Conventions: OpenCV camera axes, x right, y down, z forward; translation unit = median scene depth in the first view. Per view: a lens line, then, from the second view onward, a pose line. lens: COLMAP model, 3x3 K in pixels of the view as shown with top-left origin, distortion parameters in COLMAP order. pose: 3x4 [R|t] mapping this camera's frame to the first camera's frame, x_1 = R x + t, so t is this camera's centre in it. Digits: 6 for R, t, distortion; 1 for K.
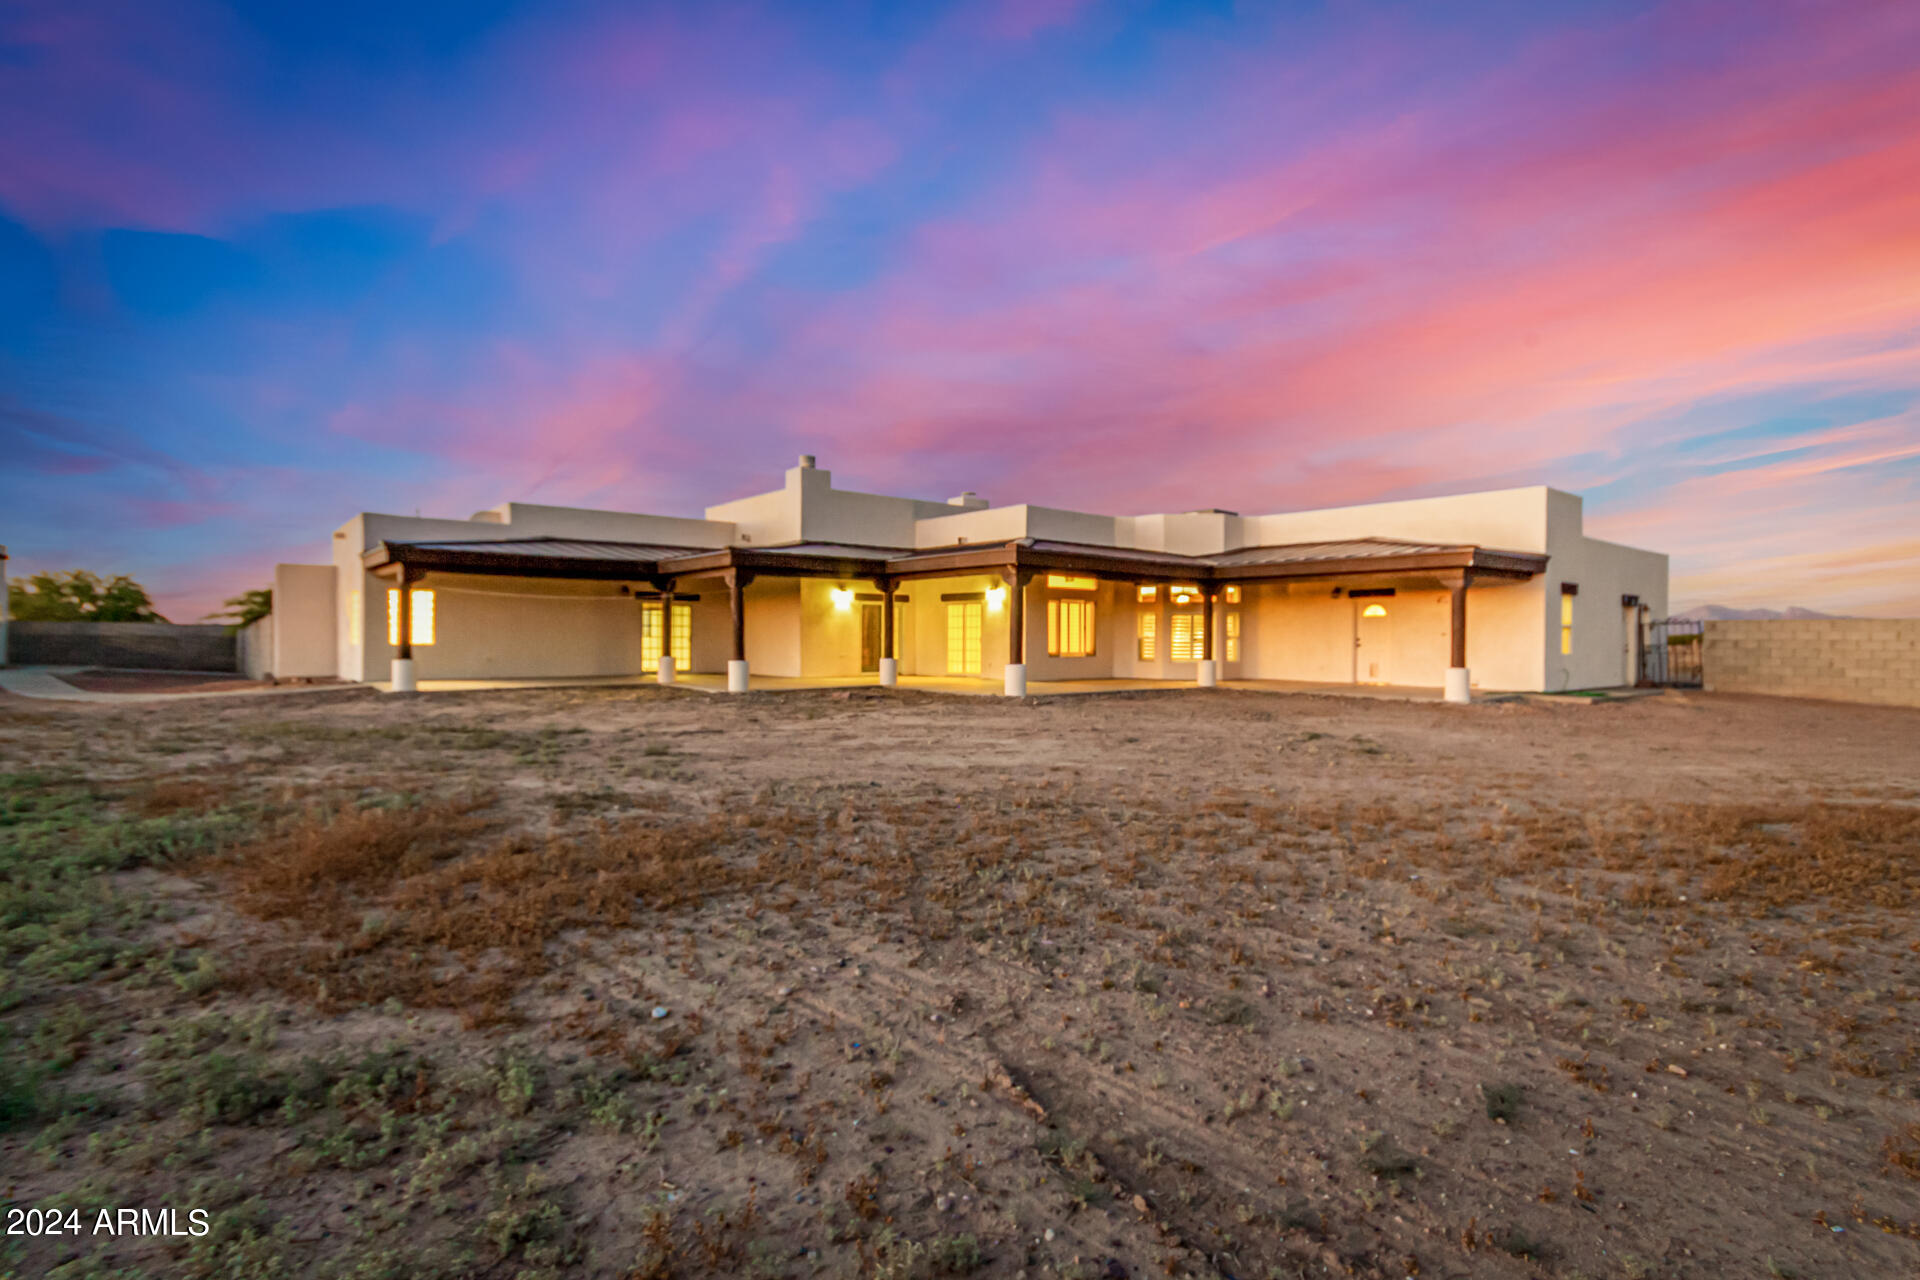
lens RADIAL K [[905.0, 0, 951.7], [0, 905.0, 633.0], [0, 0, 1]] dist [-0.000086, 0.000091]
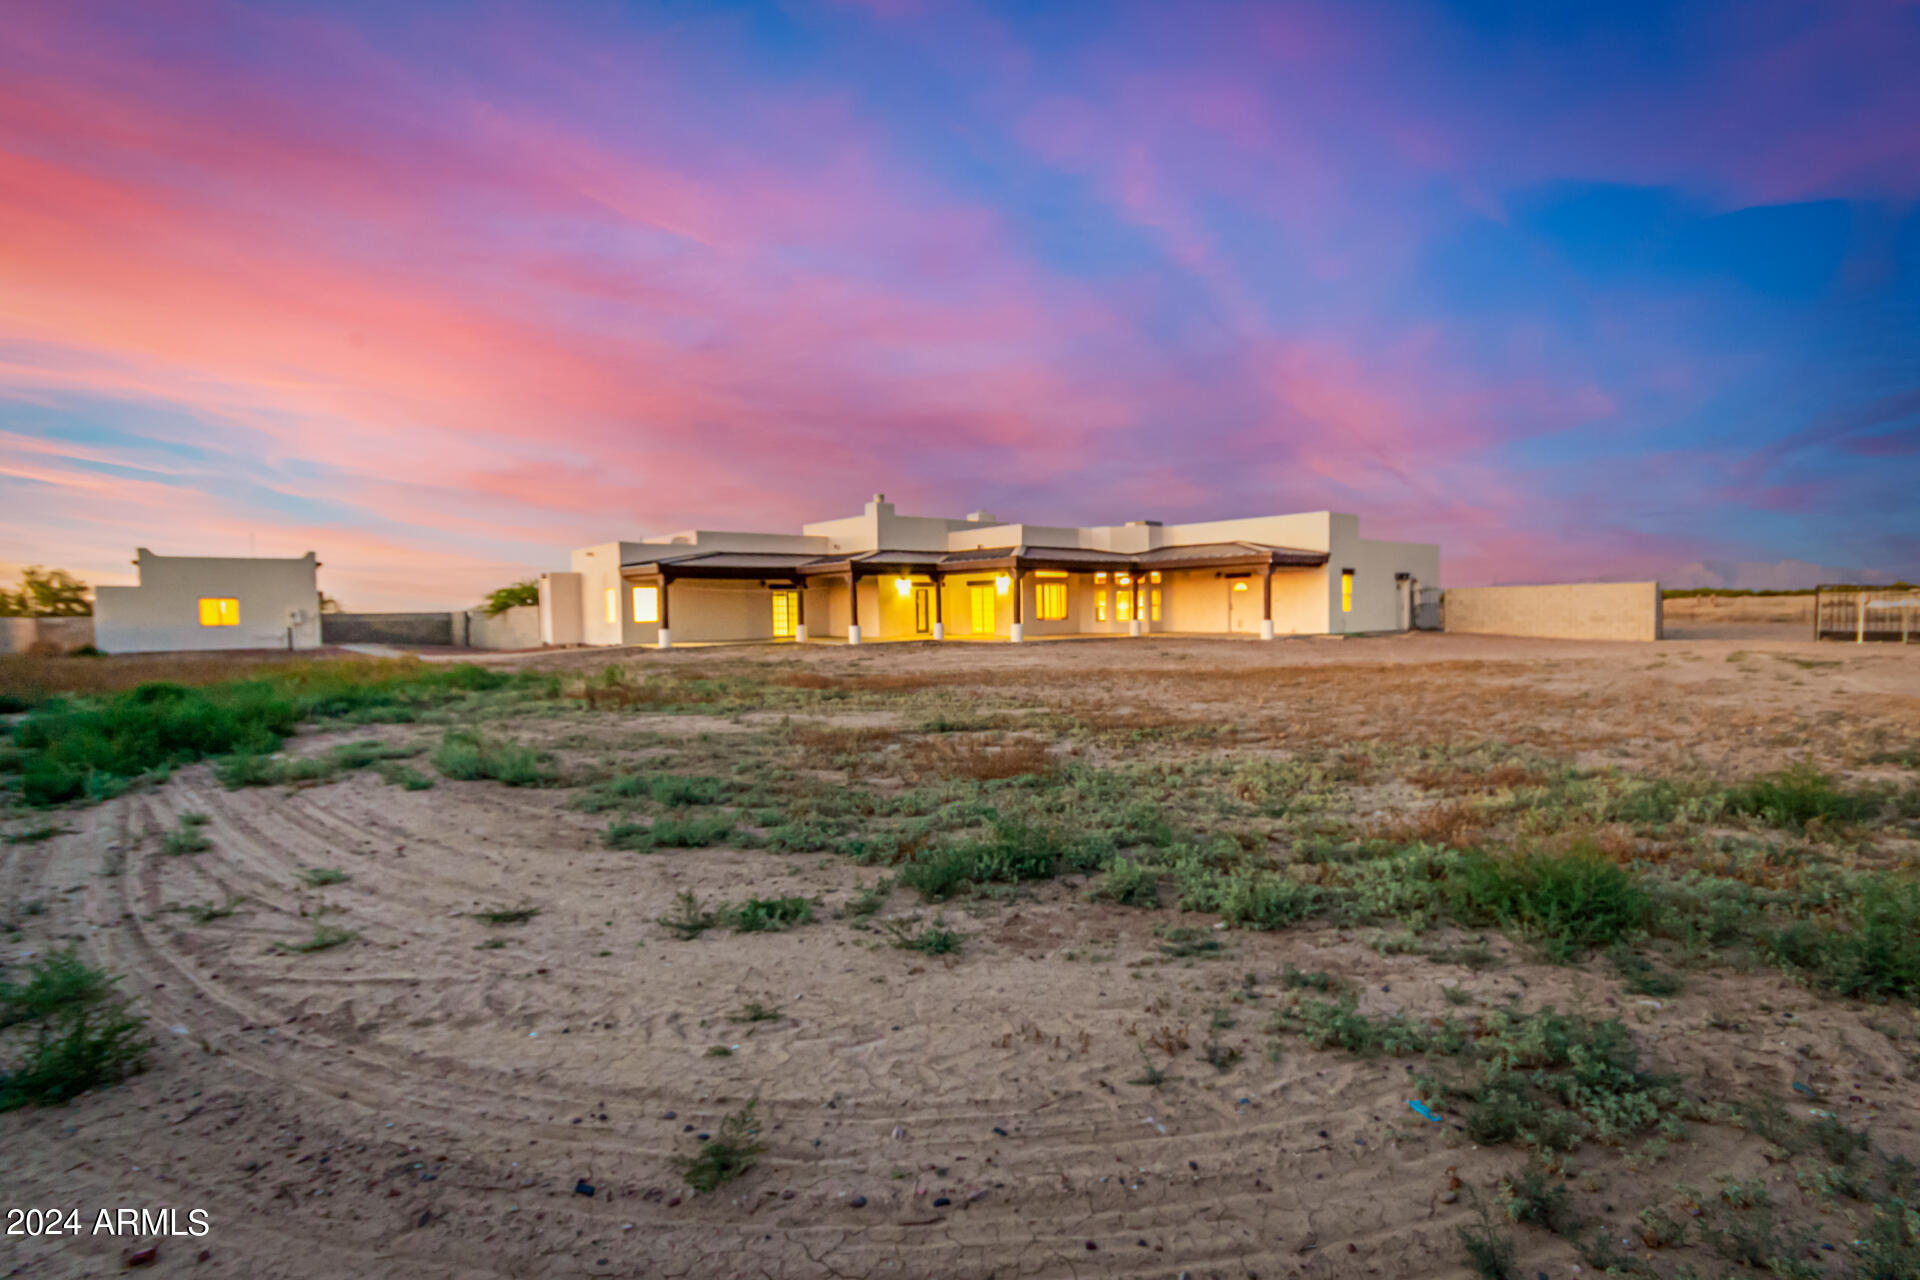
lens RADIAL K [[905.0, 0, 951.7], [0, 905.0, 633.0], [0, 0, 1]] dist [-0.000086, 0.000091]
pose [[0.999732, -0.023112, 0.001547, -0.046092], [0.023054, 0.999274, 0.030340, -0.002923], [-0.002247, -0.030296, 0.999538, -0.587177]]
